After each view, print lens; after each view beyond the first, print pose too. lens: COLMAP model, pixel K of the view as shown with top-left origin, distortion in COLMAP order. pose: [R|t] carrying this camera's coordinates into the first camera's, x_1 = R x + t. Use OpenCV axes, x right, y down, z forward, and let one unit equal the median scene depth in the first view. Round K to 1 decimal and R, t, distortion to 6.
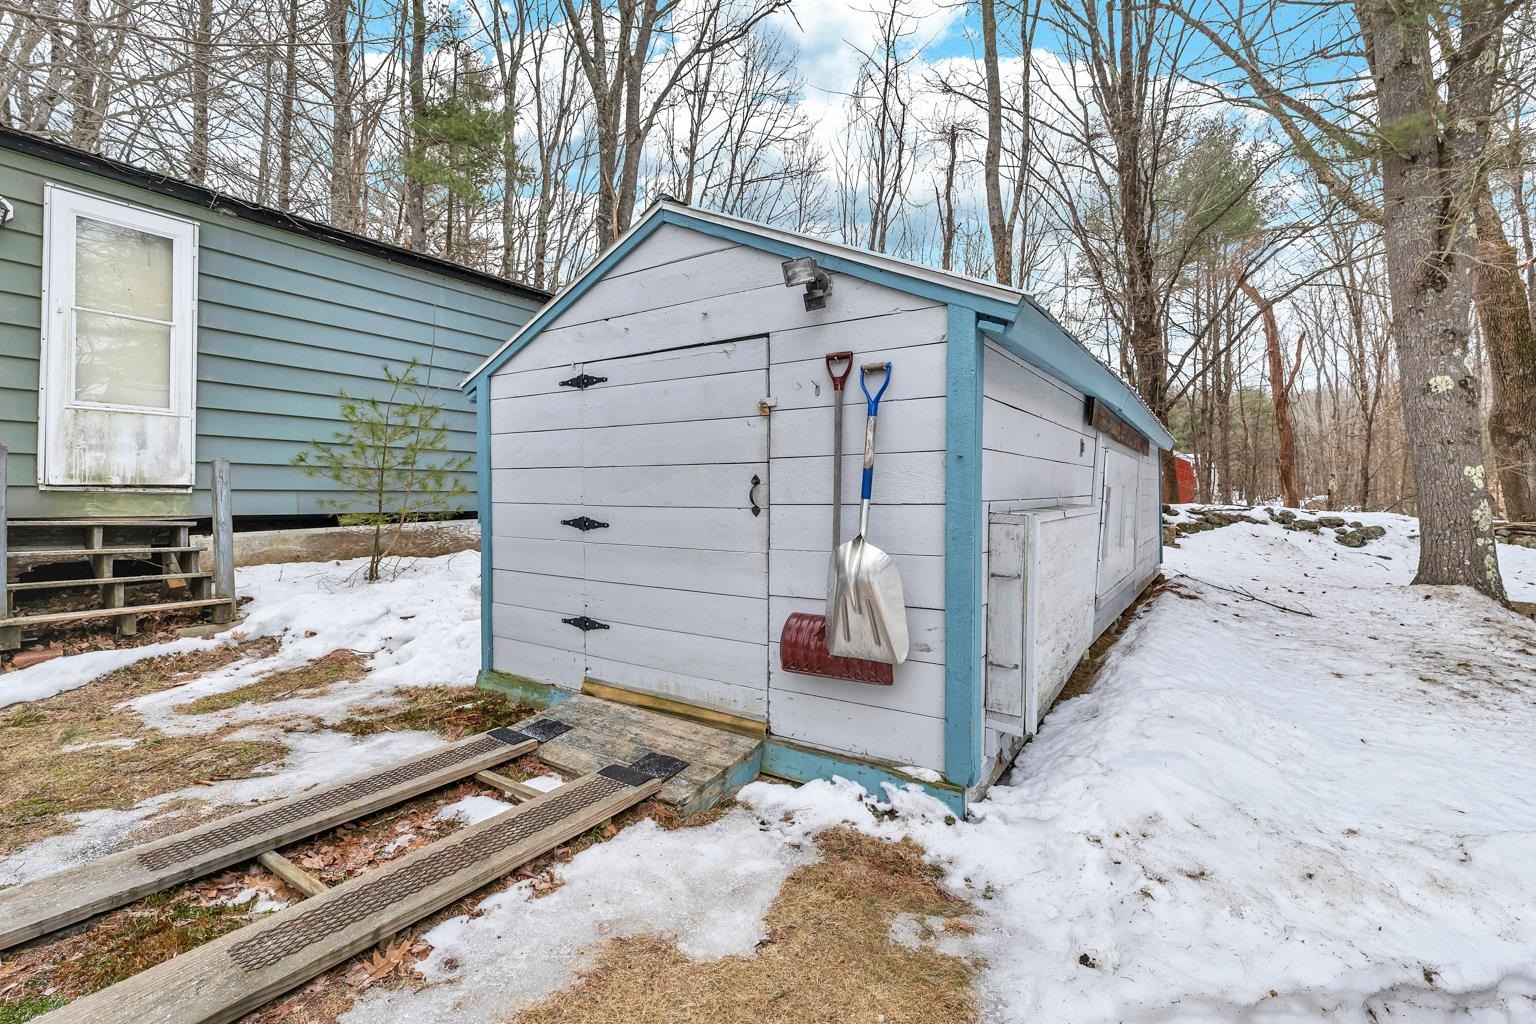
lens RADIAL K [[645.1, 0, 766.2], [0, 645.1, 504.2], [0, 0, 1]] dist [0.003137, -0.000598]
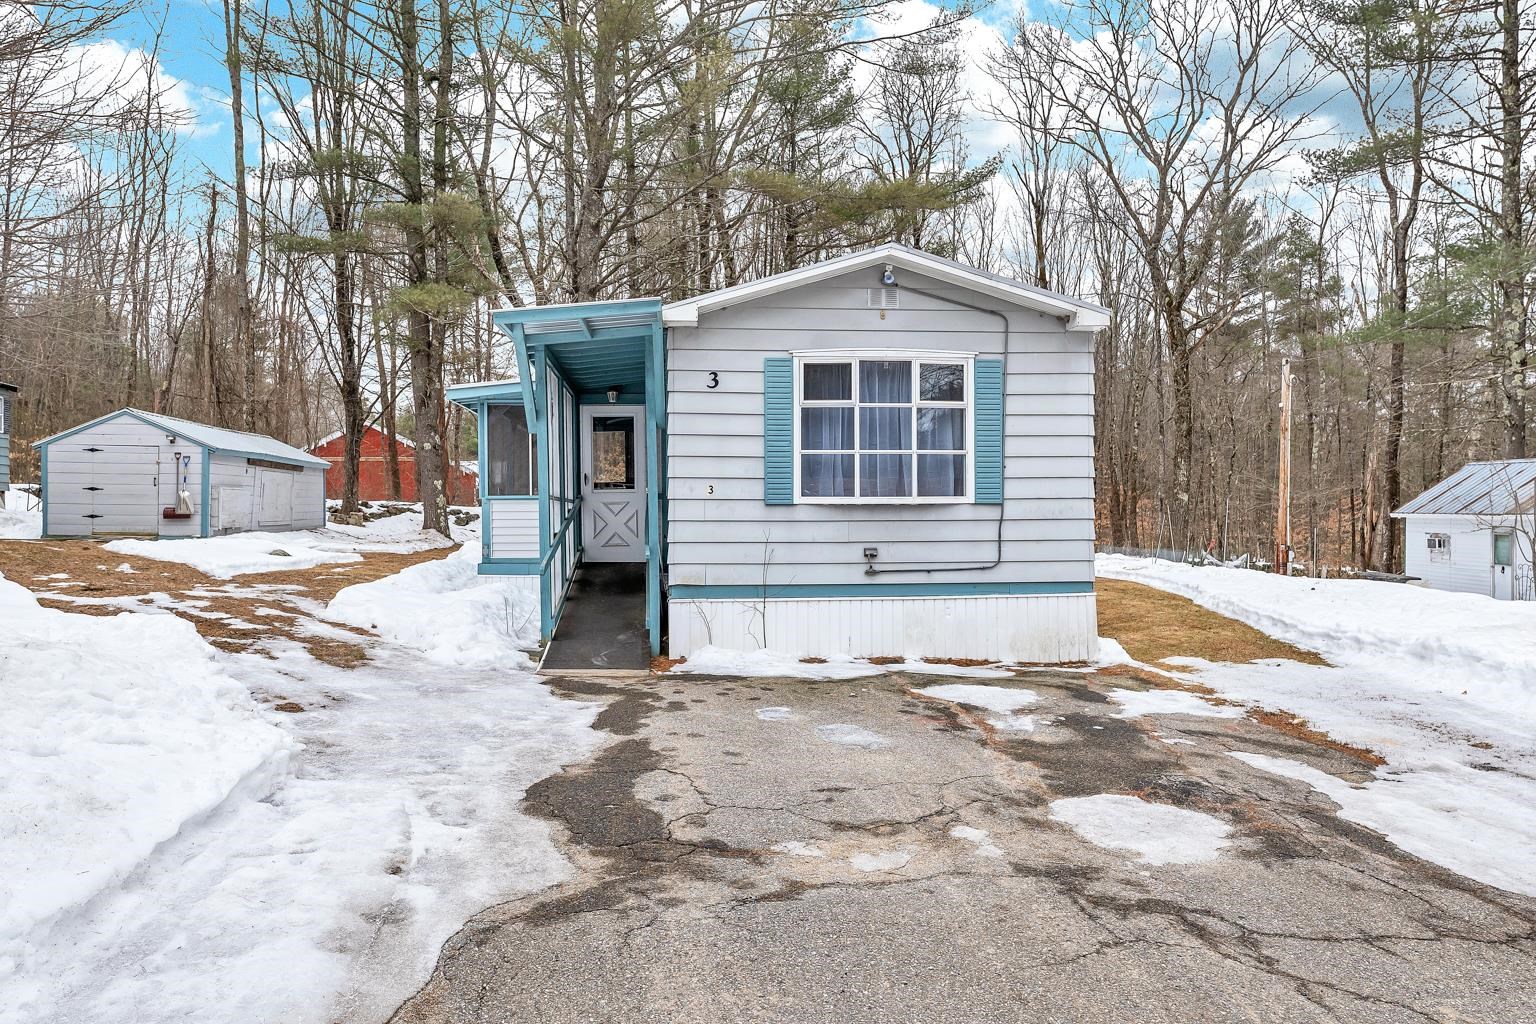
lens RADIAL K [[1064.0, 0, 780.3], [0, 1064.0, 514.1], [0, 0, 1]] dist [-0.004390, 0.000160]
pose [[0.721928, 0.007784, 0.691925, -1.612115], [-0.000538, 0.999943, -0.010688, 0.233470], [-0.691968, 0.007343, 0.721890, -5.941989]]
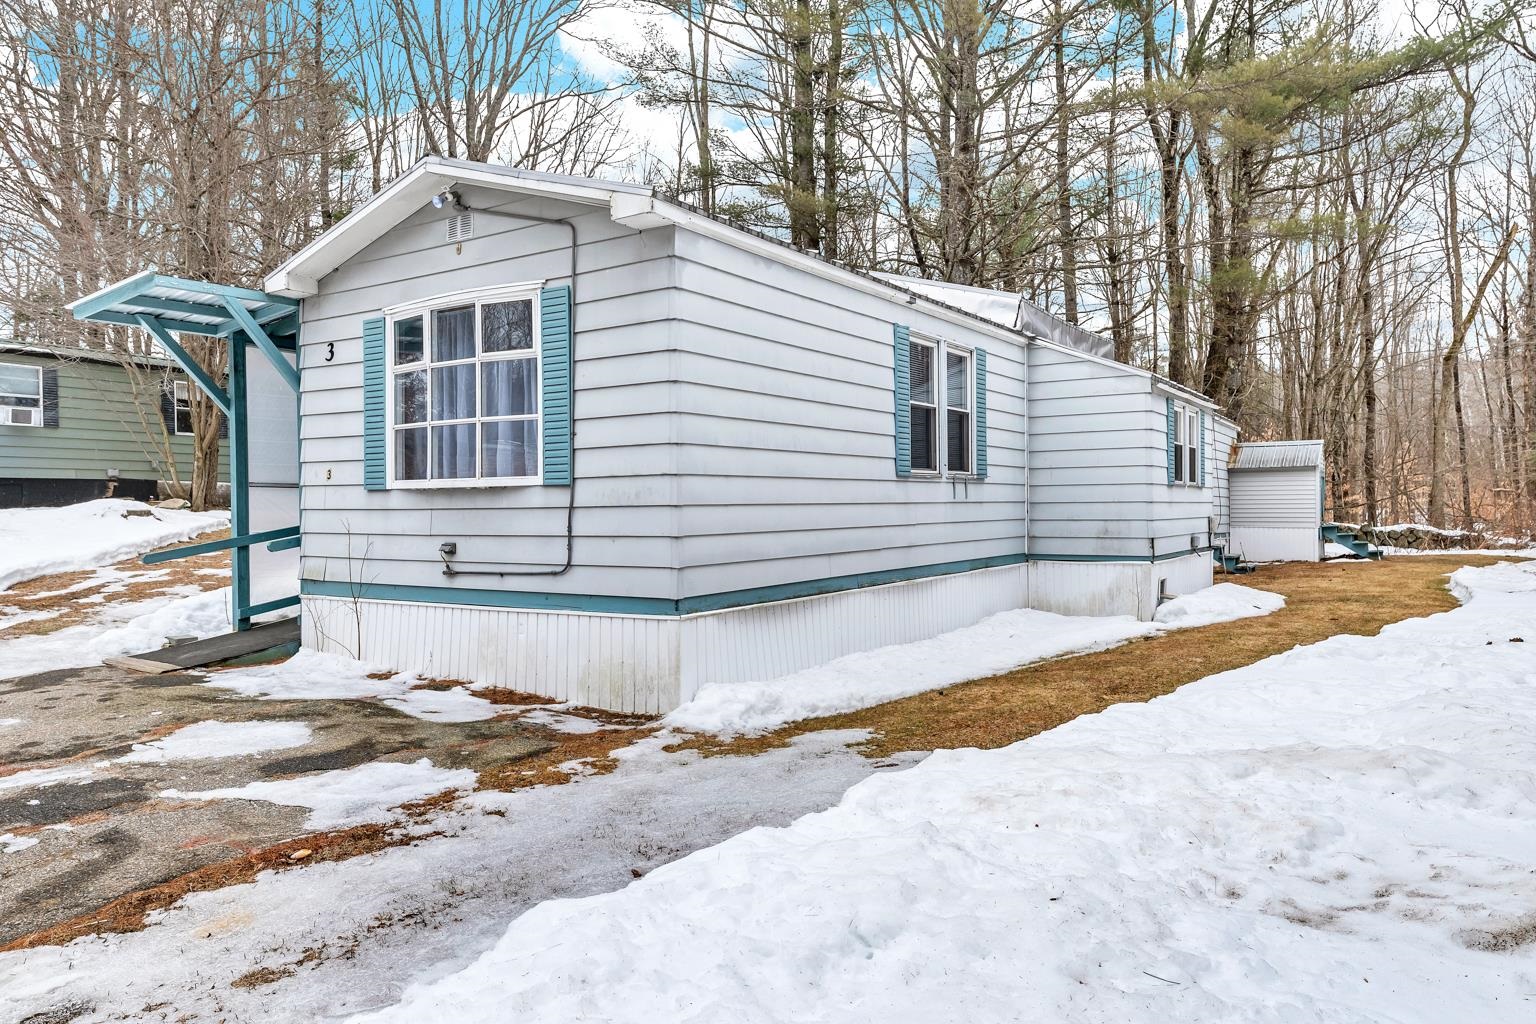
lens RADIAL K [[1064.0, 0, 765.3], [0, 1064.0, 515.7], [0, 0, 1]] dist [-0.004390, 0.000160]
pose [[0.996657, 0.003423, 0.081628, 1.065386], [-0.003460, 0.999994, 0.000304, 0.232333], [-0.081627, -0.000586, 0.996663, -6.387896]]
